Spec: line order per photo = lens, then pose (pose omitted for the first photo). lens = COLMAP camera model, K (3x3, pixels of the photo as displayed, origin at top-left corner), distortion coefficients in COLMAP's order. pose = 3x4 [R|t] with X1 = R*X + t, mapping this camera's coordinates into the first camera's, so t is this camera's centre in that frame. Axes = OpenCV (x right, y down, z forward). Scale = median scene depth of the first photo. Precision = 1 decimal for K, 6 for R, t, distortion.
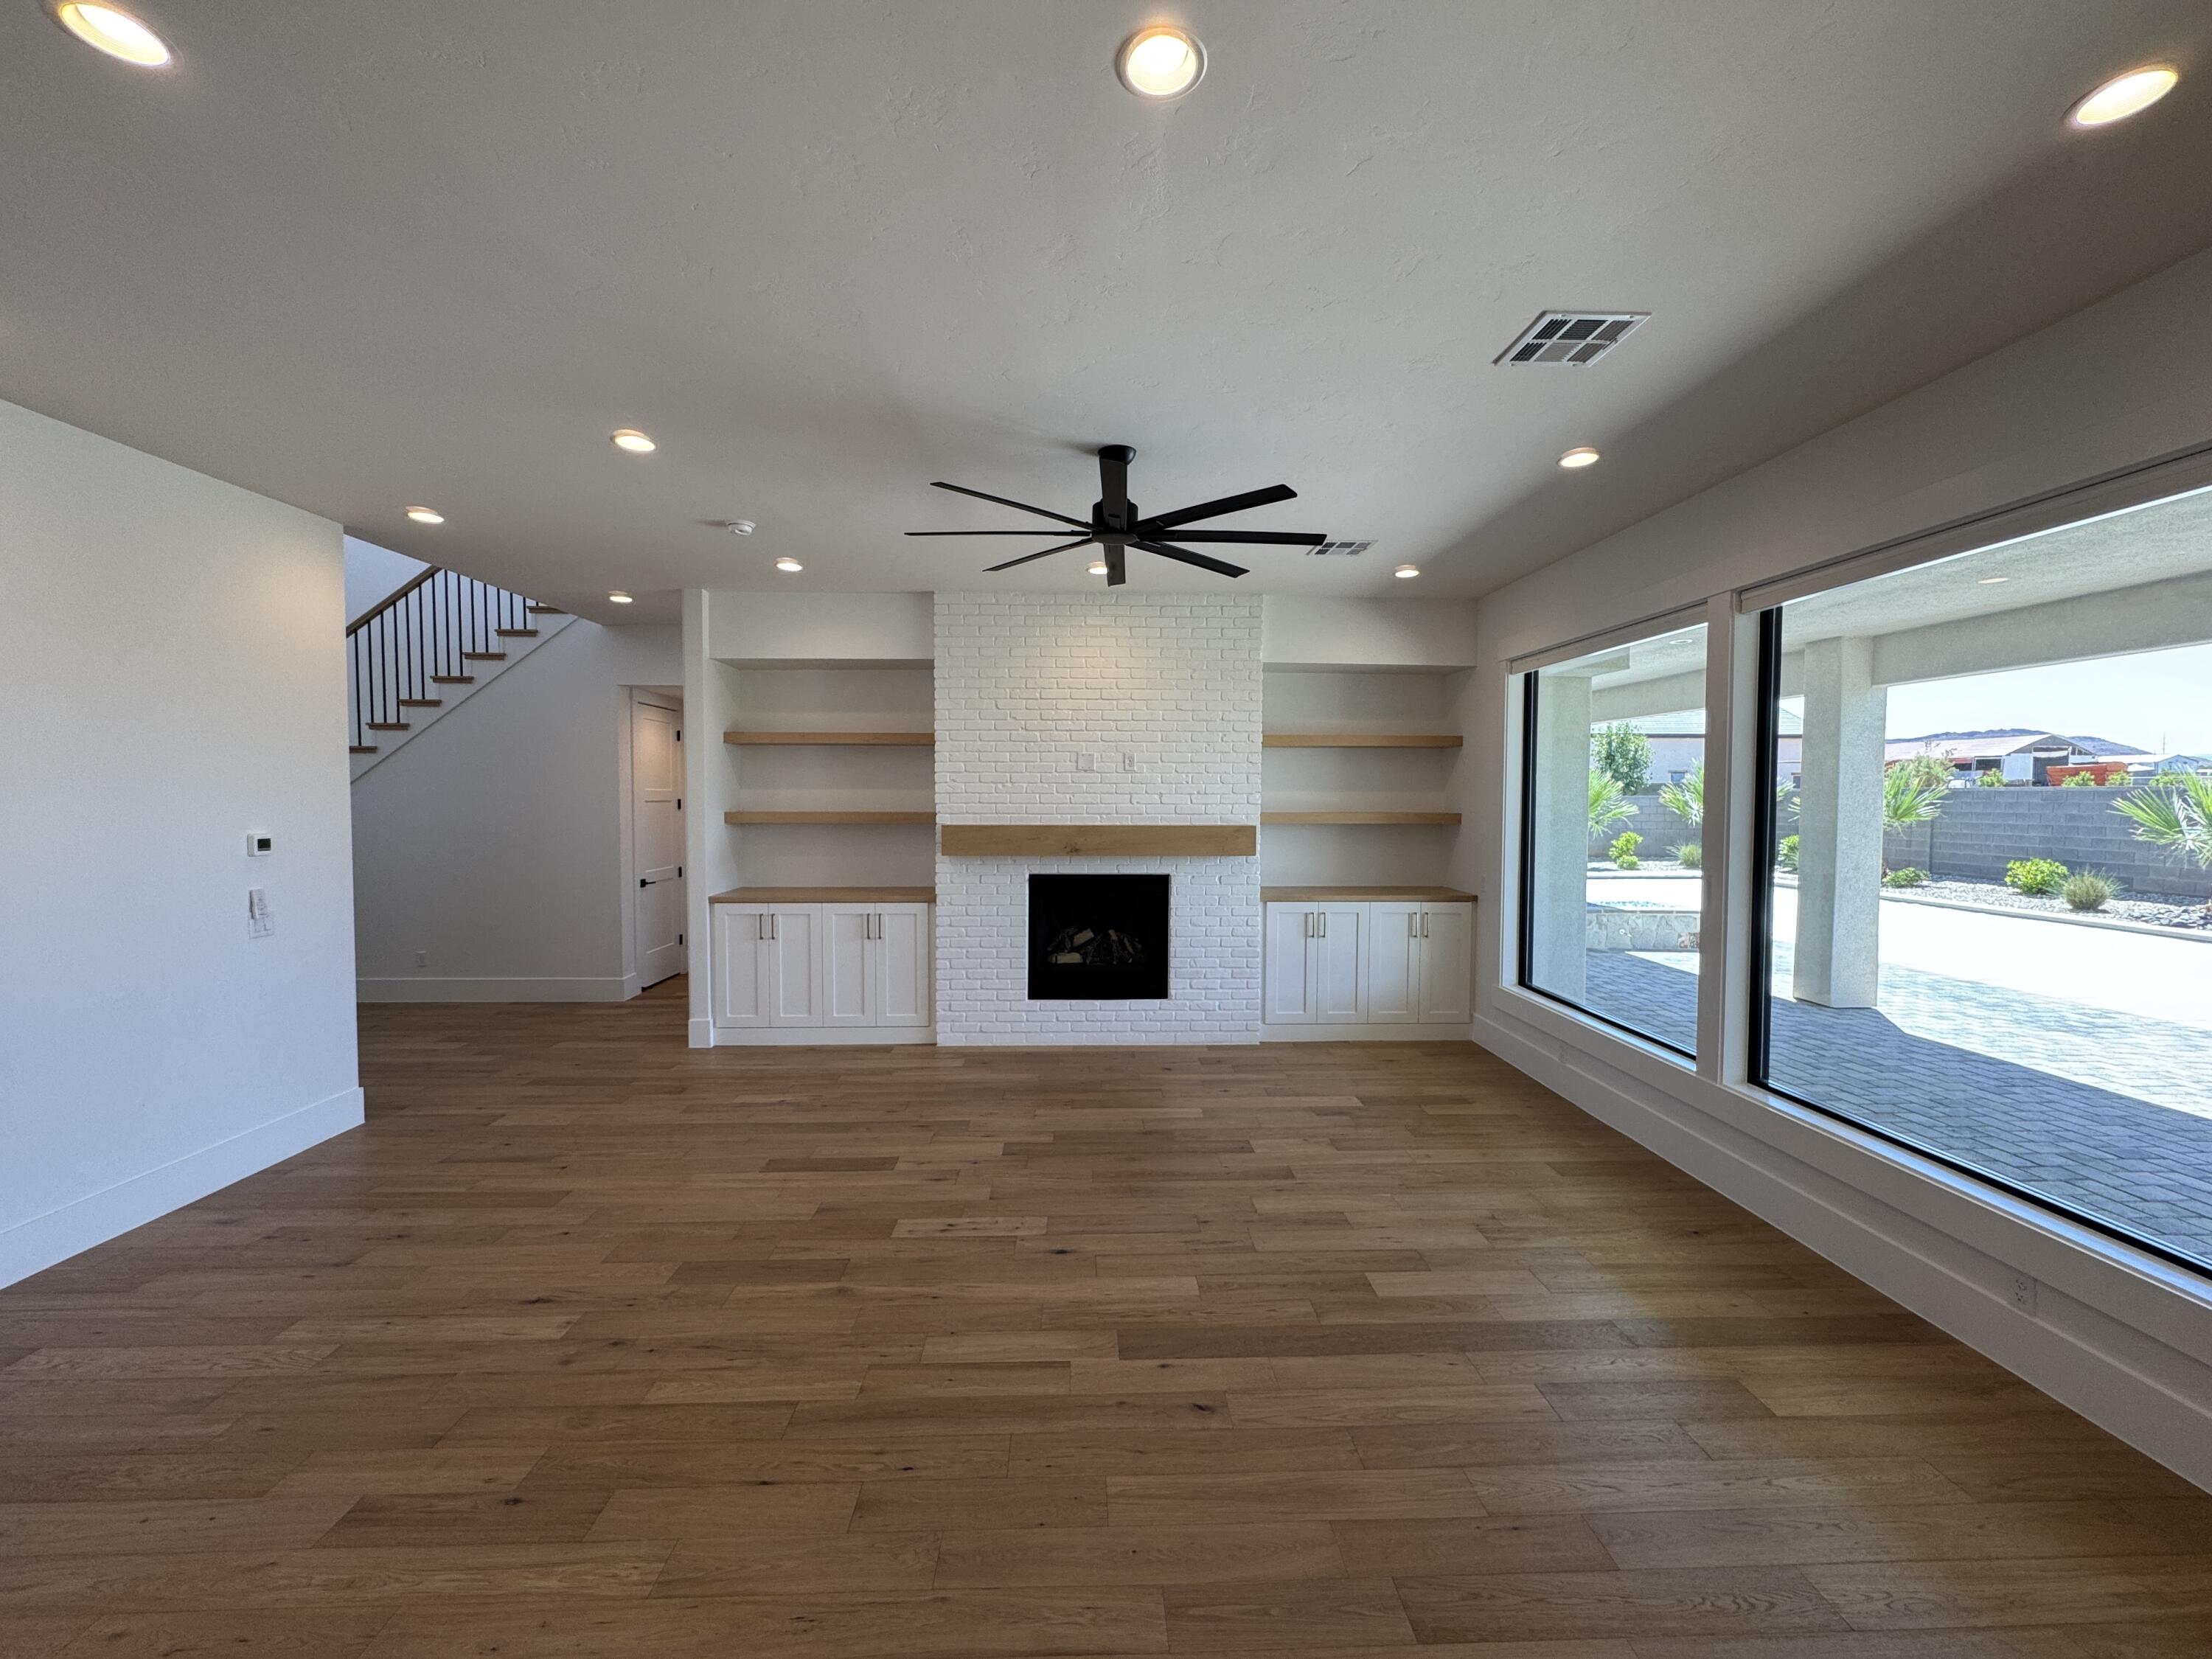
lens RADIAL K [[883.8, 0, 1108.8], [0, 883.8, 829.4], [0, 0, 1]] dist [-0.000651, 0.000269]
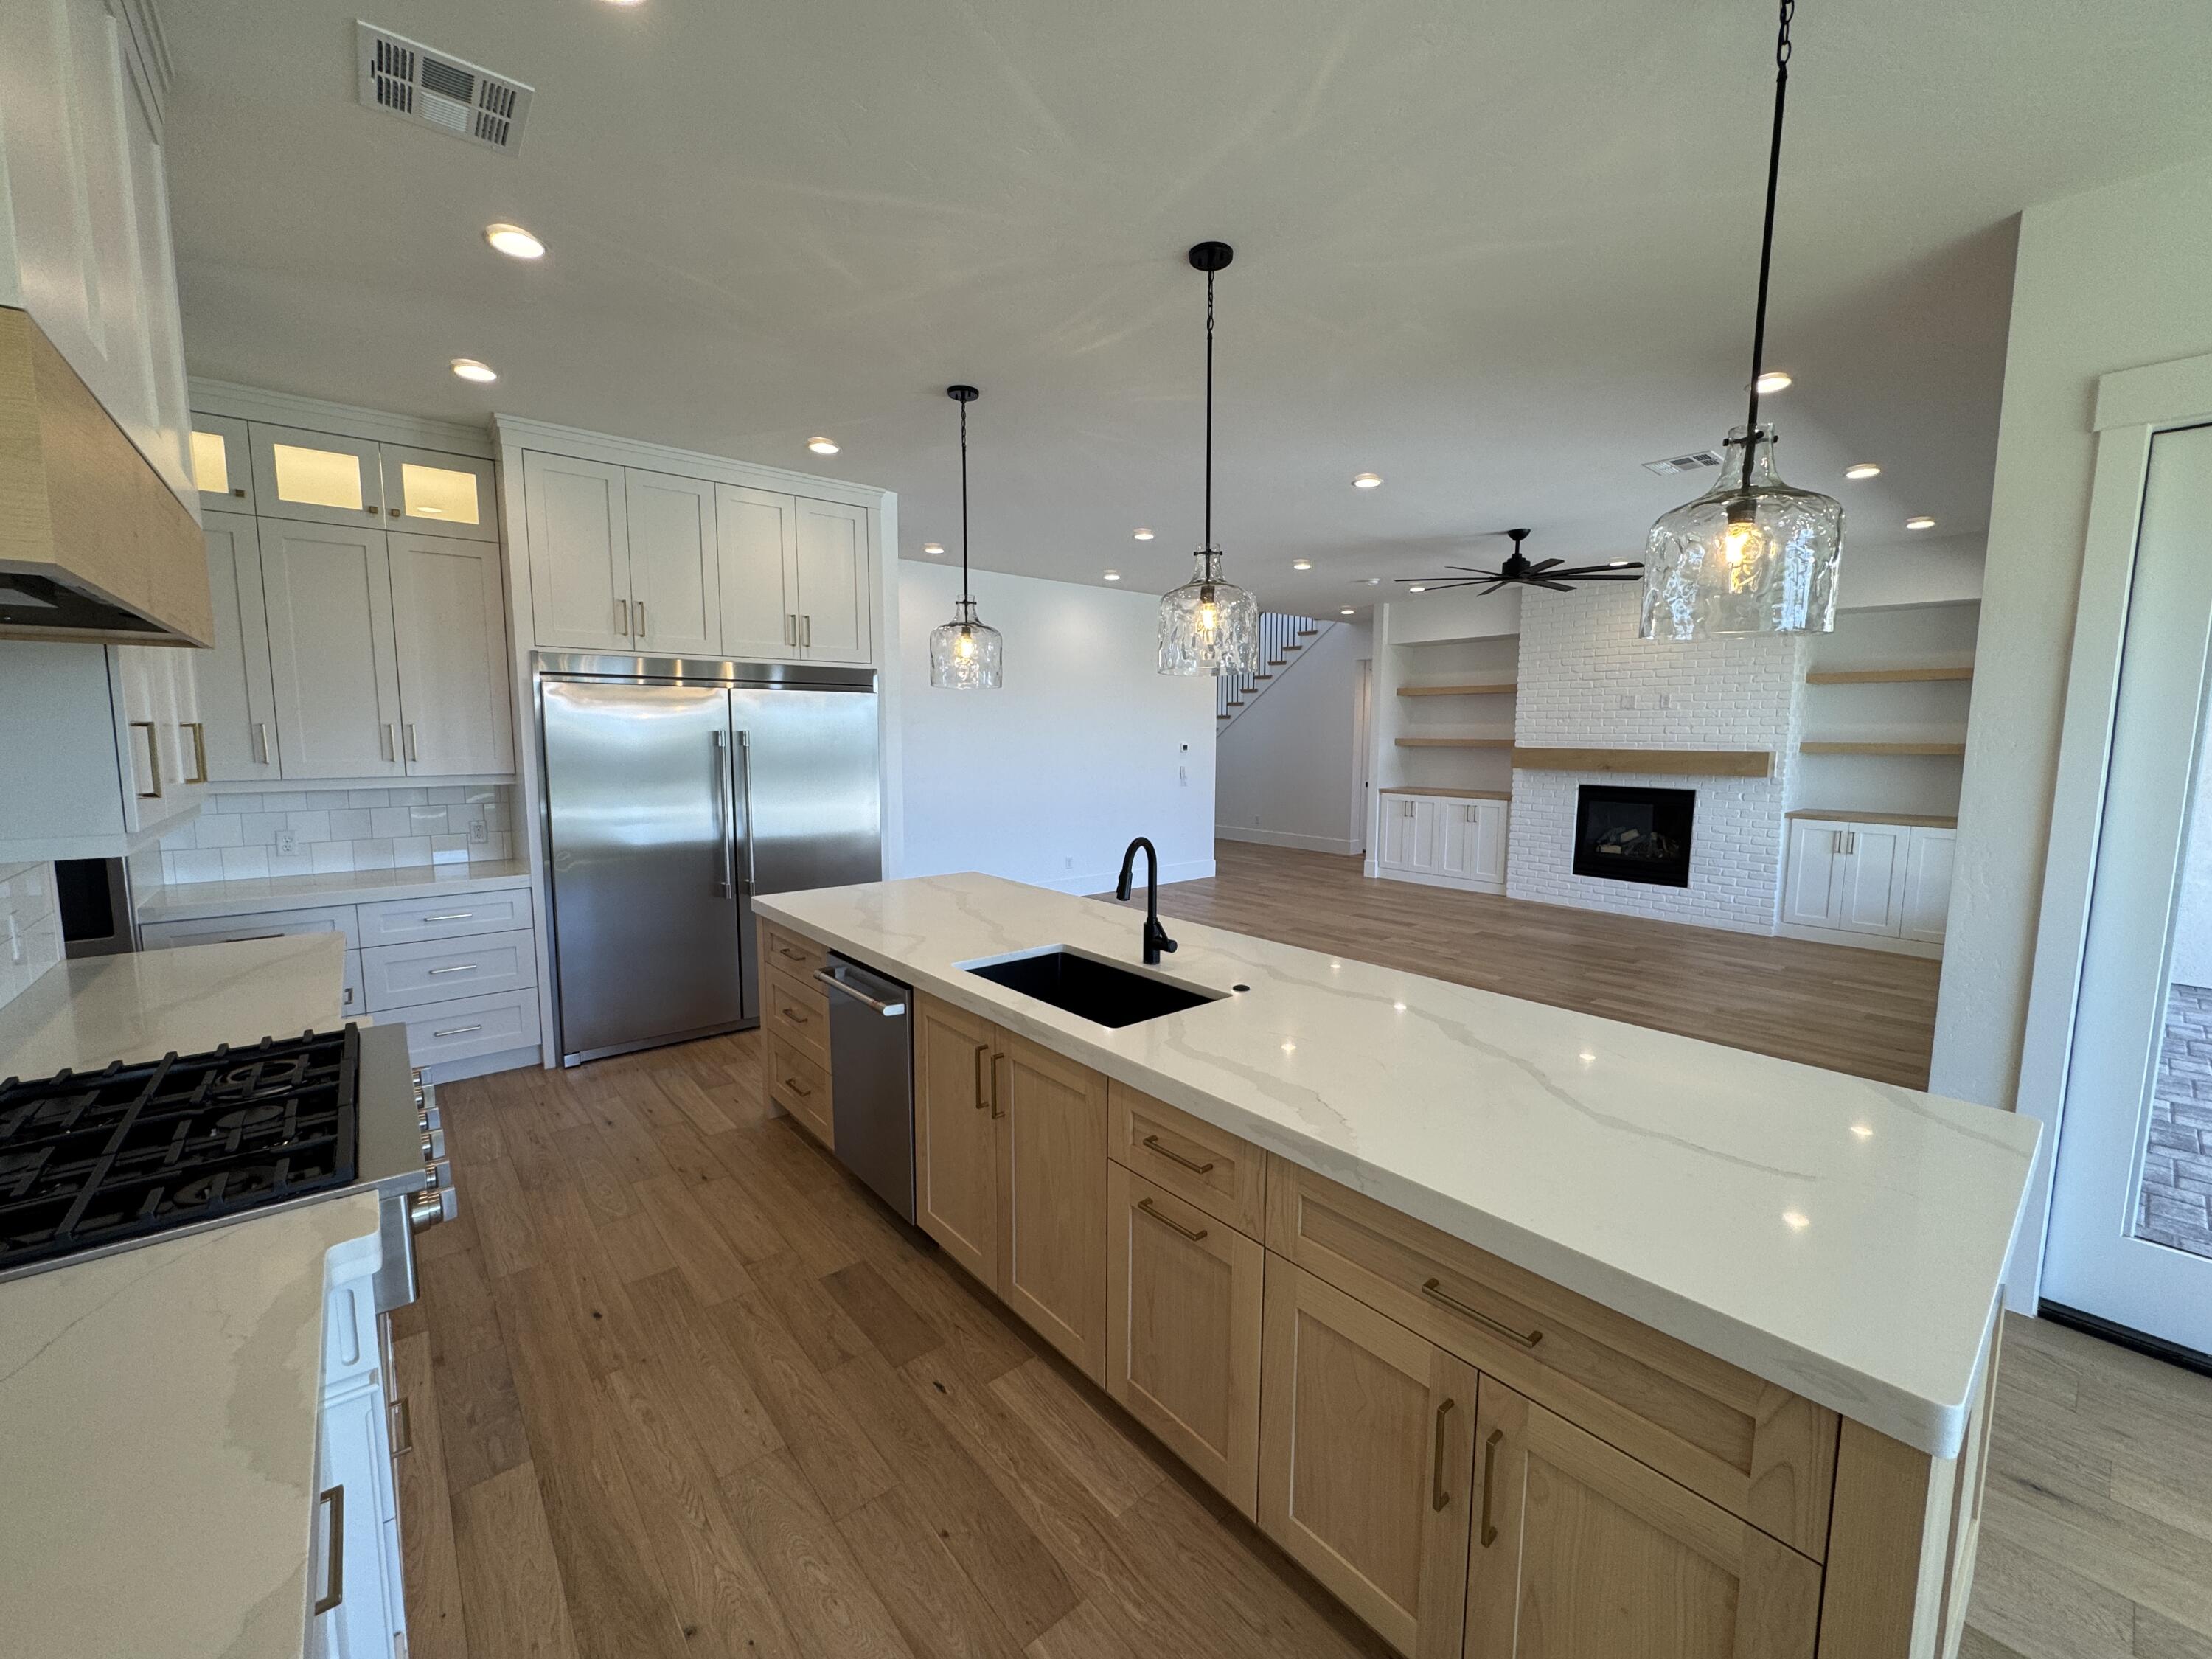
lens RADIAL K [[883.8, 0, 1103.0], [0, 883.8, 824.3], [0, 0, 1]] dist [-0.000651, 0.000269]
pose [[0.616736, 0.083514, -0.782727, 0.540214], [-0.034353, 0.996264, 0.079229, 0.028929], [0.786420, -0.021974, 0.617301, -0.445527]]
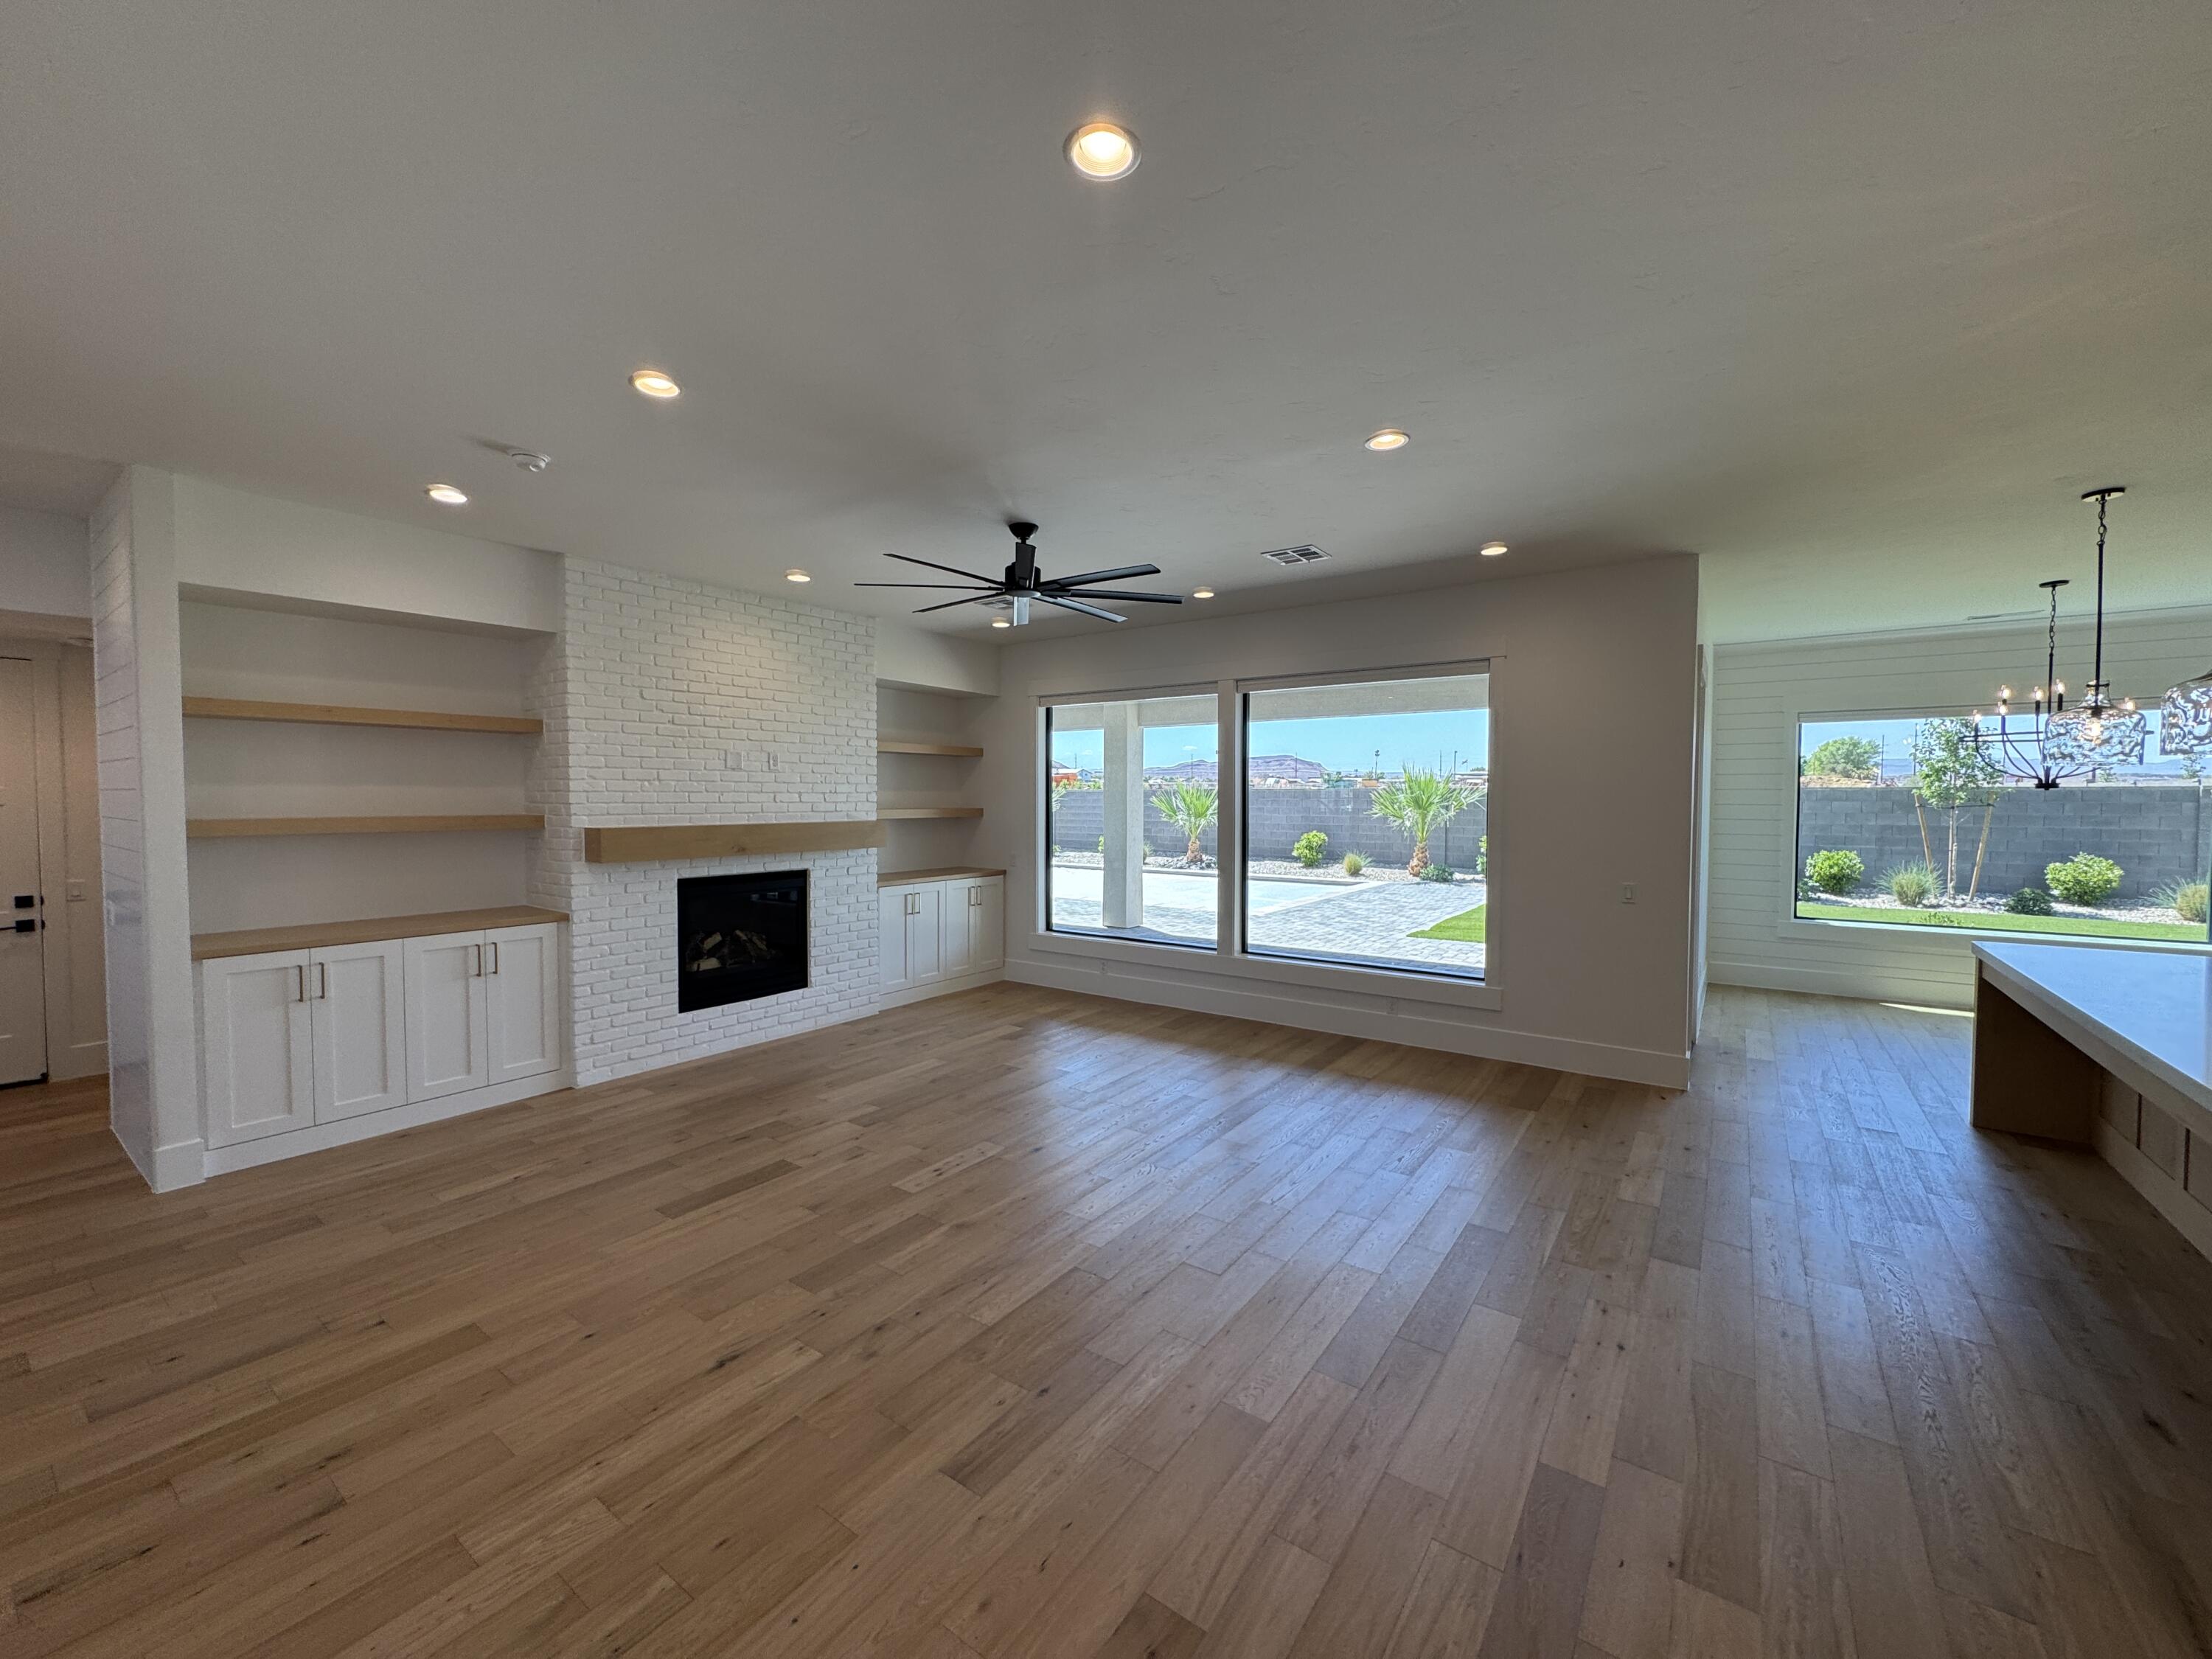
lens RADIAL K [[883.8, 0, 1100.7], [0, 883.8, 832.7], [0, 0, 1]] dist [-0.000651, 0.000269]
pose [[0.612692, -0.035127, 0.789541, -0.551219], [0.033266, 0.999273, 0.018643, -0.000578], [-0.789621, 0.014843, 0.613415, 0.075763]]
